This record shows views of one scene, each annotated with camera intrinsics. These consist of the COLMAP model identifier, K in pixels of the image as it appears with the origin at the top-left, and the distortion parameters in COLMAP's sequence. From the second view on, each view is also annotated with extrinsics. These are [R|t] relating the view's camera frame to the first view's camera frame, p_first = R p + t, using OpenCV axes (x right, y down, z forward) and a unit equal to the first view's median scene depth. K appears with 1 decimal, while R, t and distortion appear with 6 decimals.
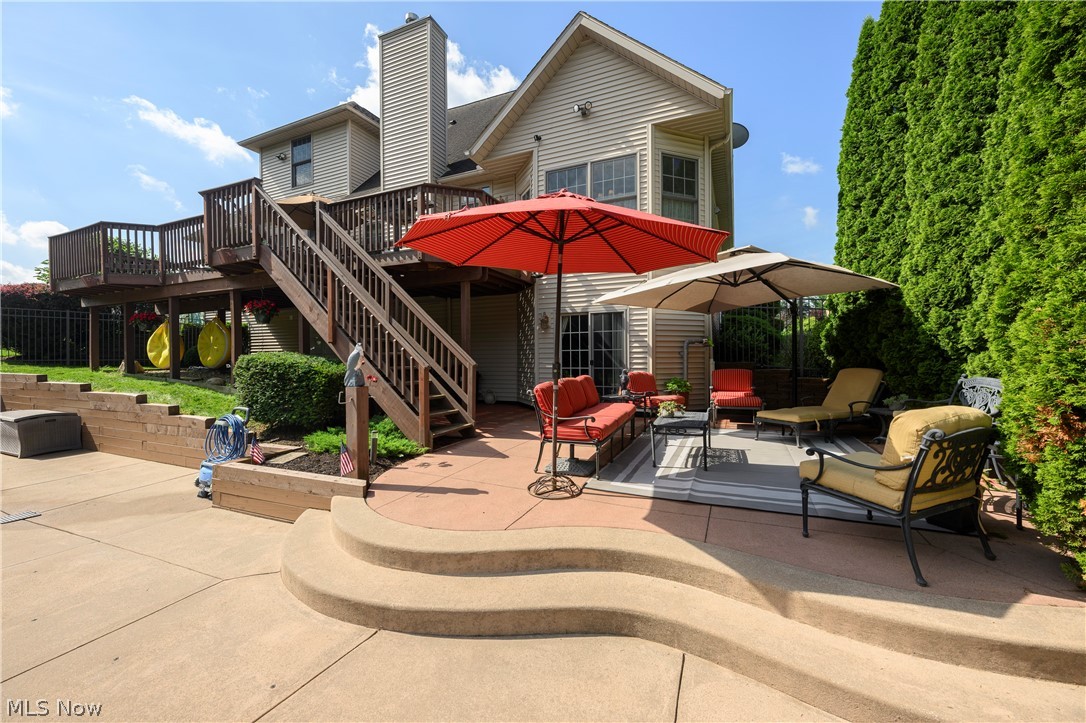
lens RADIAL K [[430.8, 0, 550.7], [0, 430.8, 362.9], [0, 0, 1]] dist [0.000115, -0.000022]
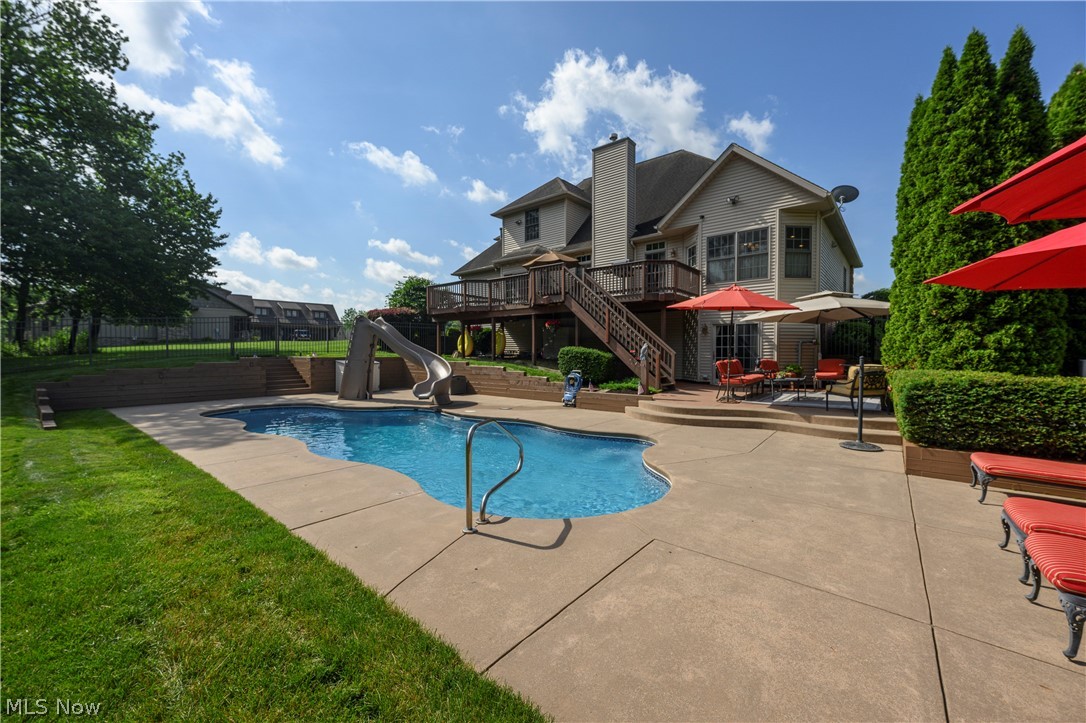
lens RADIAL K [[427.6, 0, 543.0], [0, 427.6, 361.5], [0, 0, 1]] dist [-0.000661, -0.000119]
pose [[0.957481, 0.014733, -0.288121, -0.145548], [-0.012866, 0.999882, 0.008375, 0.023625], [0.288211, -0.004312, 0.957557, -0.804606]]
